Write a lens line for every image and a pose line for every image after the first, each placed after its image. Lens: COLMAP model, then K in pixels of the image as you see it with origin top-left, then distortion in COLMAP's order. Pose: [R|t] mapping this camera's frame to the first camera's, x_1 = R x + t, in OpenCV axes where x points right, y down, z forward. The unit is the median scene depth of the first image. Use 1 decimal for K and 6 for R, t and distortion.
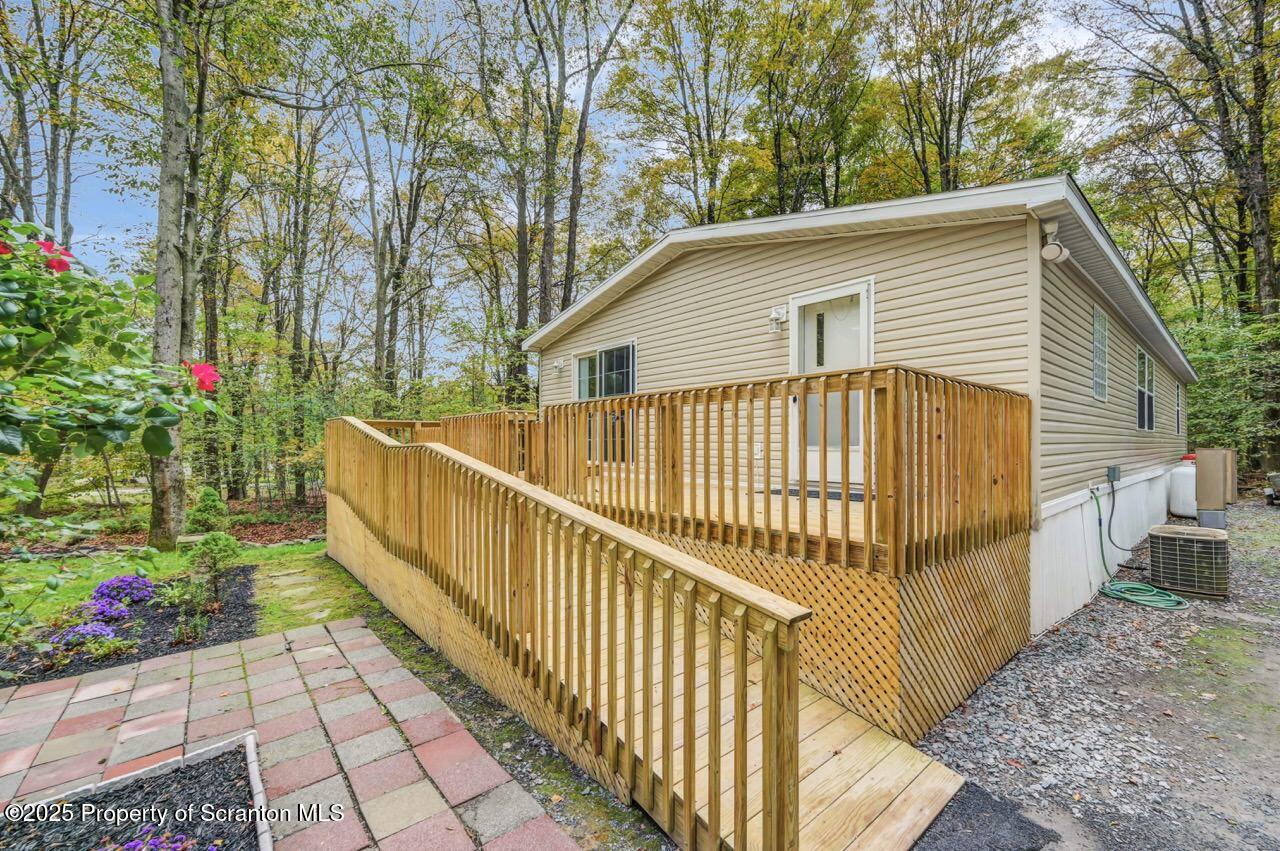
lens RADIAL K [[512.9, 0, 644.4], [0, 512.9, 442.3], [0, 0, 1]] dist [0.004392, 0.000287]
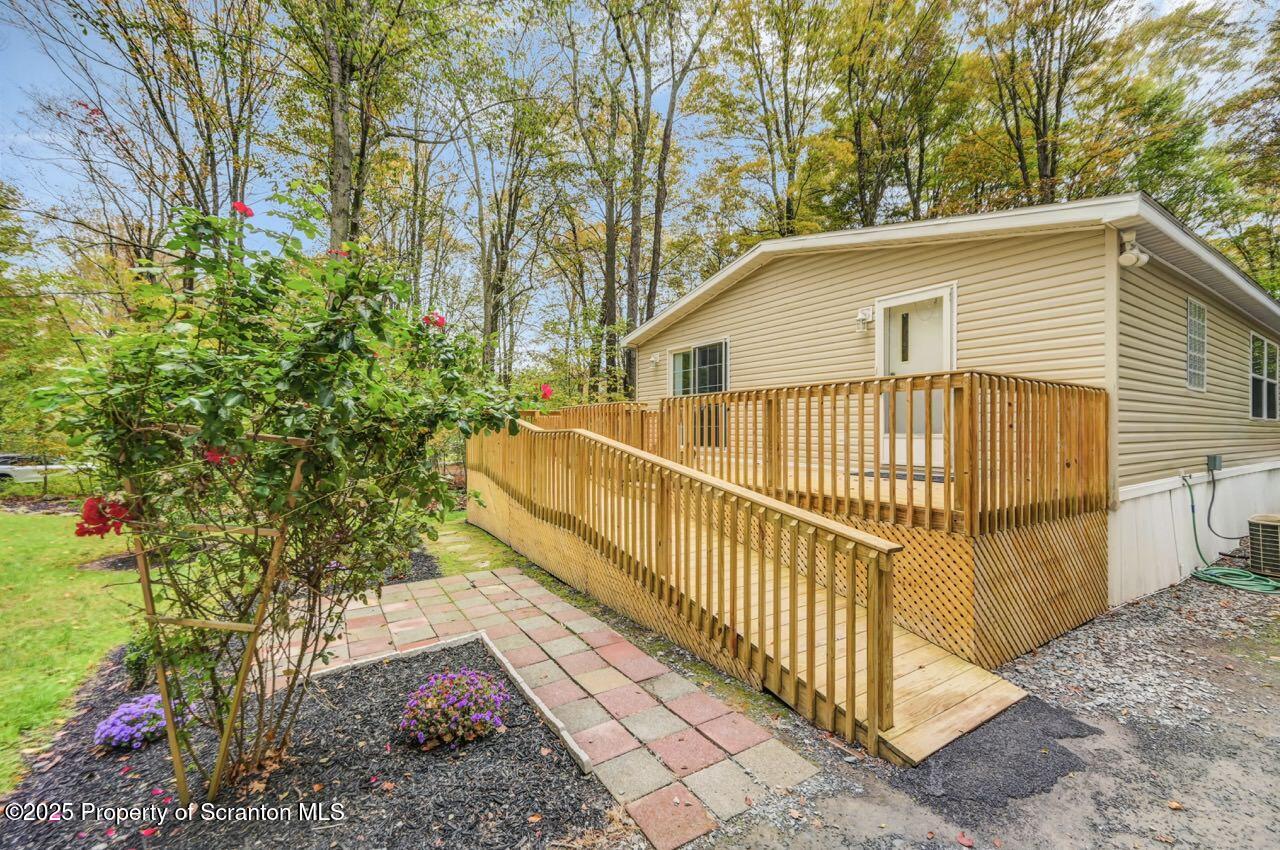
lens RADIAL K [[509.6, 0, 640.0], [0, 509.6, 425.0], [0, 0, 1]] dist [0.003046, 0.000182]
pose [[0.989658, 0.003718, -0.143402, -0.070434], [-0.004782, 0.999964, -0.007069, -0.000501], [0.143370, 0.007682, 0.989639, -0.184448]]
